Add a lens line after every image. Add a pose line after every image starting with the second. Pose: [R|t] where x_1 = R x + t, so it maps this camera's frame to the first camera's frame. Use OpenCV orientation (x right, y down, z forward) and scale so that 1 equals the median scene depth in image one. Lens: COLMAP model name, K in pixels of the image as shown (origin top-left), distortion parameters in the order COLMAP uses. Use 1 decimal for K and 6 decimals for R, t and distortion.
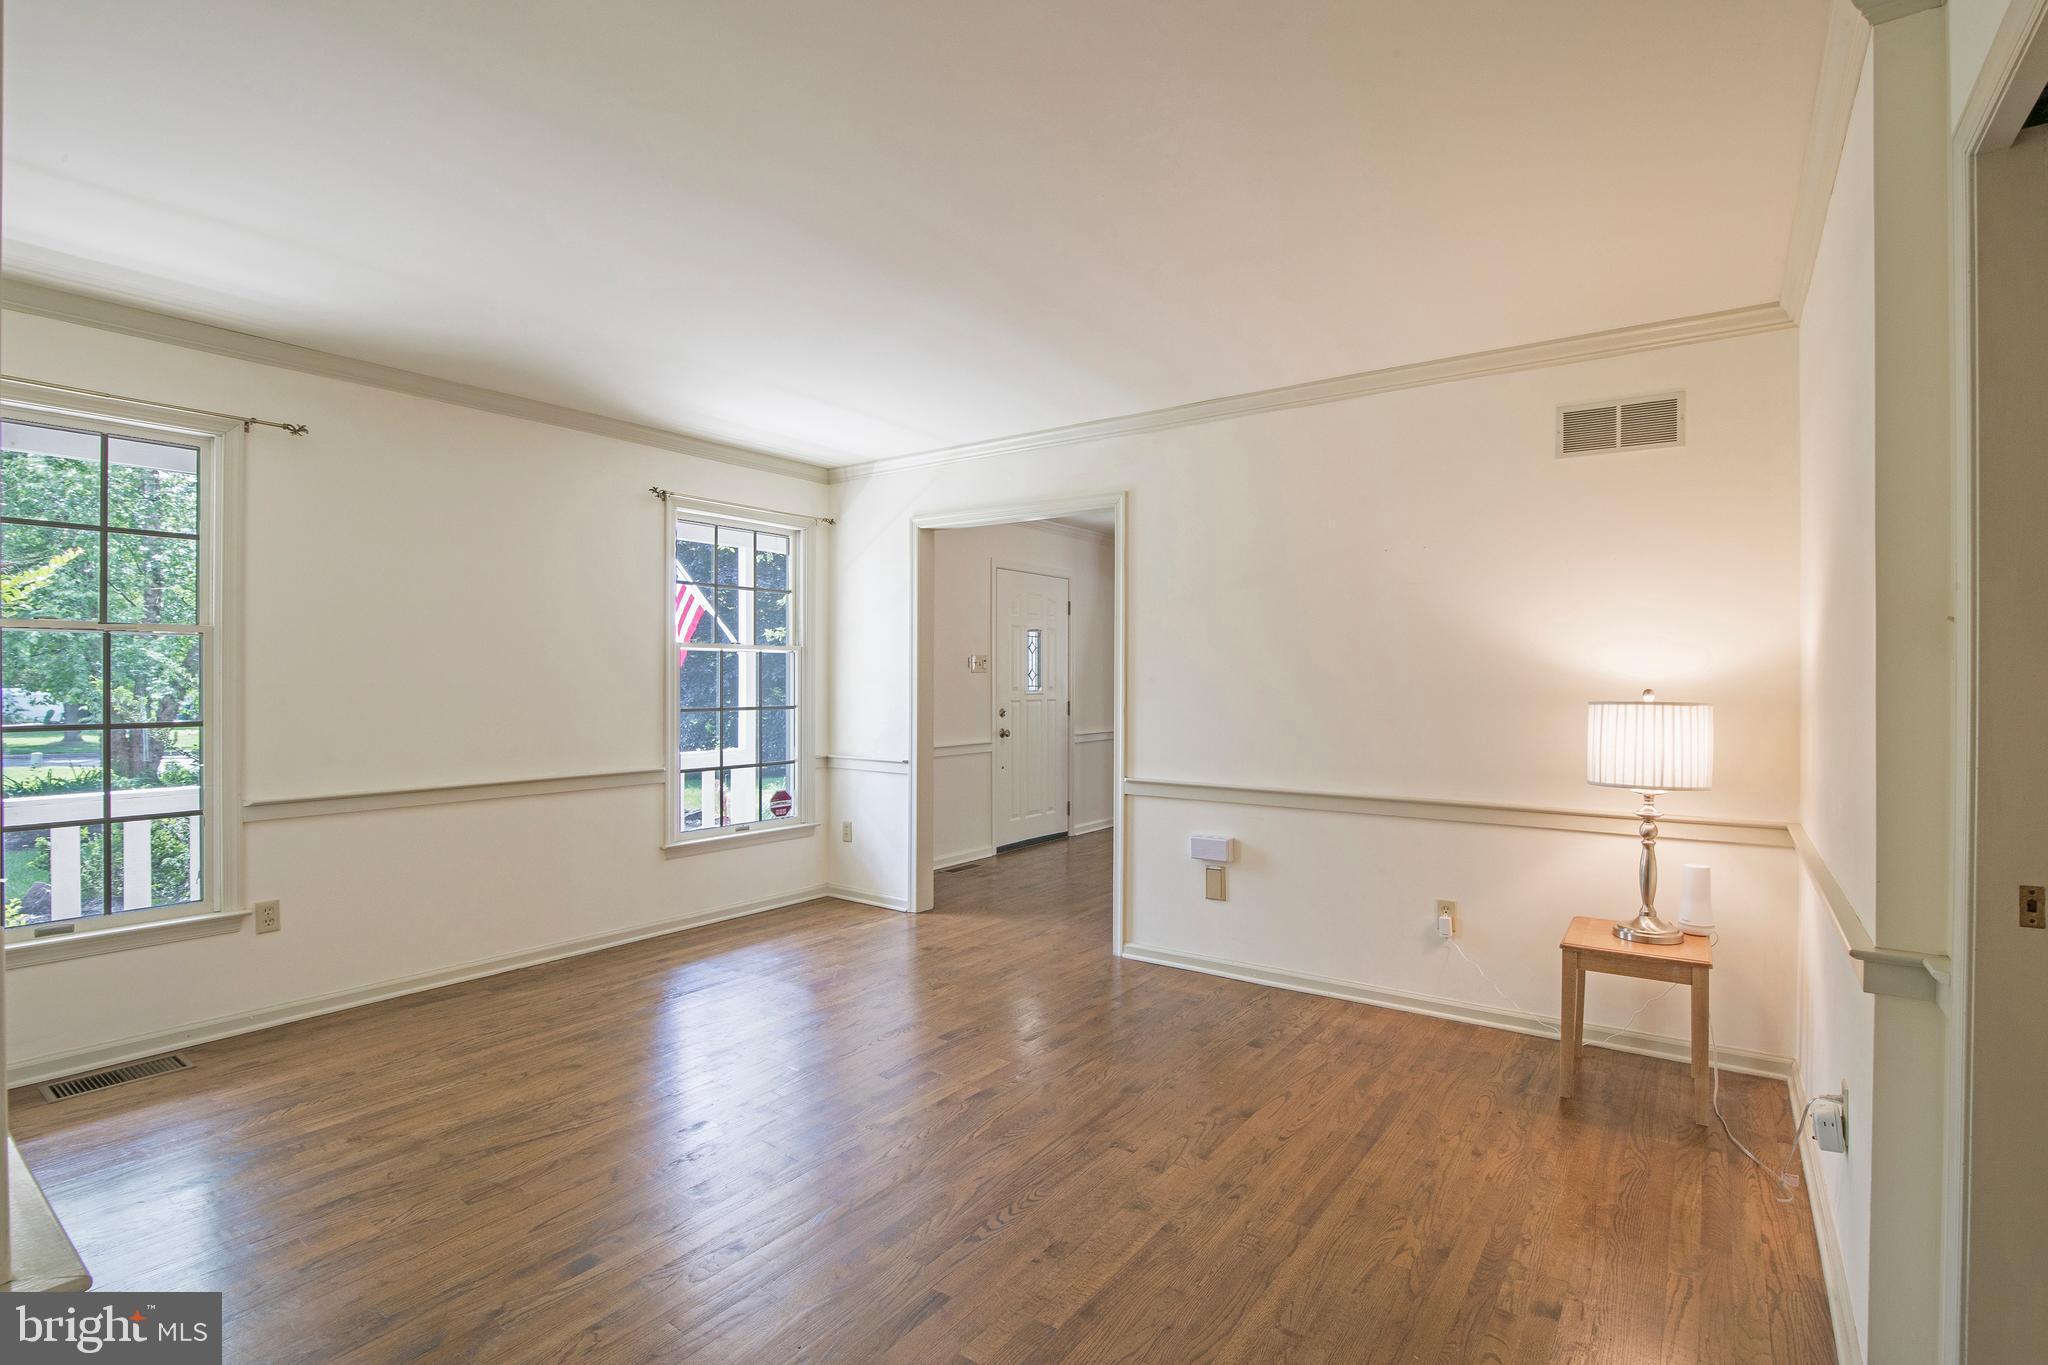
lens RADIAL K [[942.1, 0, 1041.9], [0, 942.1, 687.8], [0, 0, 1]] dist [-0.030929, 0.007294]
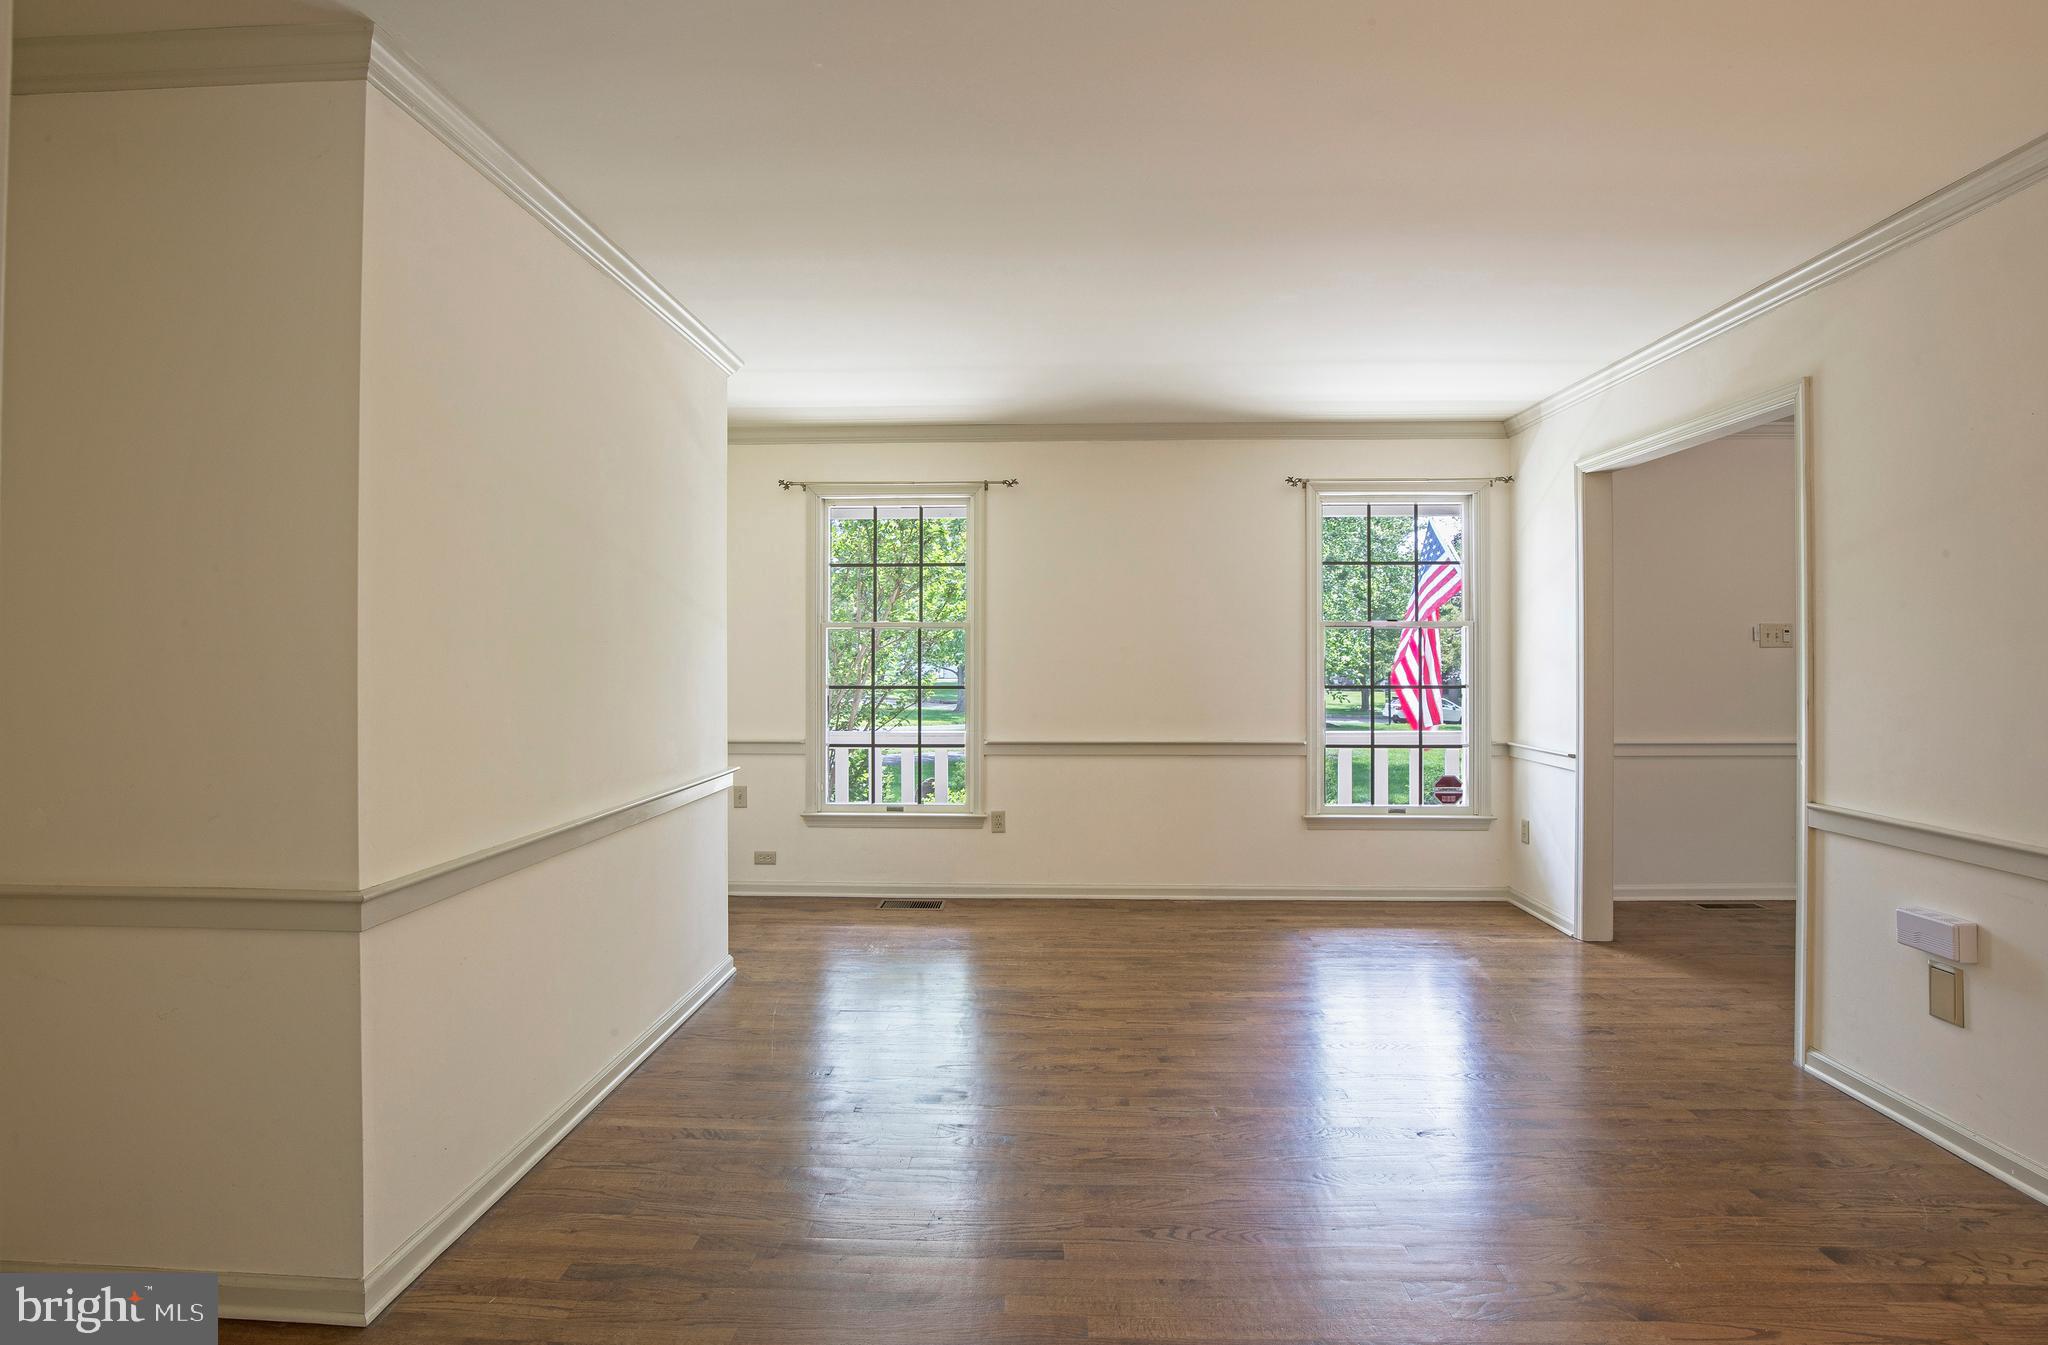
lens RADIAL K [[942.1, 0, 1036.8], [0, 942.1, 656.0], [0, 0, 1]] dist [-0.030929, 0.007294]
pose [[0.557501, -0.002793, -0.830172, 0.327917], [-0.005573, 0.999959, -0.007107, -0.001440], [0.830158, 0.008589, 0.557462, 0.174029]]
